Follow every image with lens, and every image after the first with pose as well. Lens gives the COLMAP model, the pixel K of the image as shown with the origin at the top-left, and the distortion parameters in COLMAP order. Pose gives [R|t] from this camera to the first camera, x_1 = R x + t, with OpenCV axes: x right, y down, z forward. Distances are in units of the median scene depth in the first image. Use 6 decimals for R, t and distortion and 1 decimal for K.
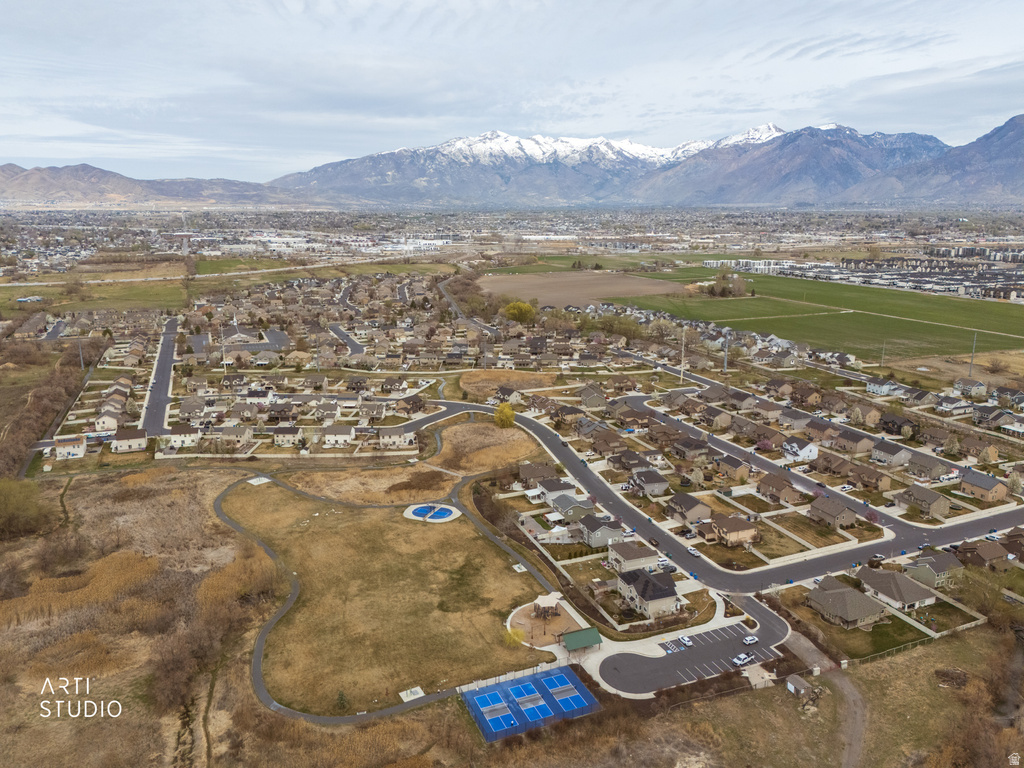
lens RADIAL K [[757.5, 0, 514.9], [0, 757.5, 385.7], [0, 0, 1]] dist [0.057398, -0.042967]
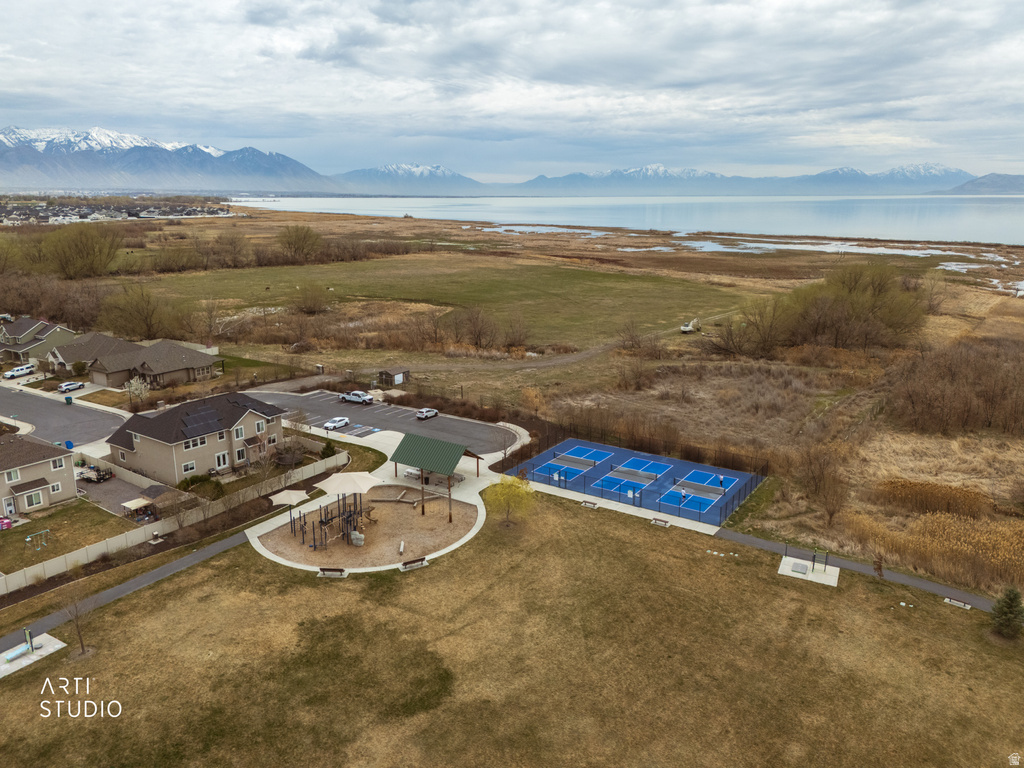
lens RADIAL K [[757.5, 0, 511.5], [0, 757.5, 383.7], [0, 0, 1]] dist [0.057398, -0.042967]
pose [[-0.566146, -0.182545, 0.803838, -0.345786], [0.196848, 0.917017, 0.346888, 0.139617], [-0.800456, 0.354623, -0.483232, 1.262945]]
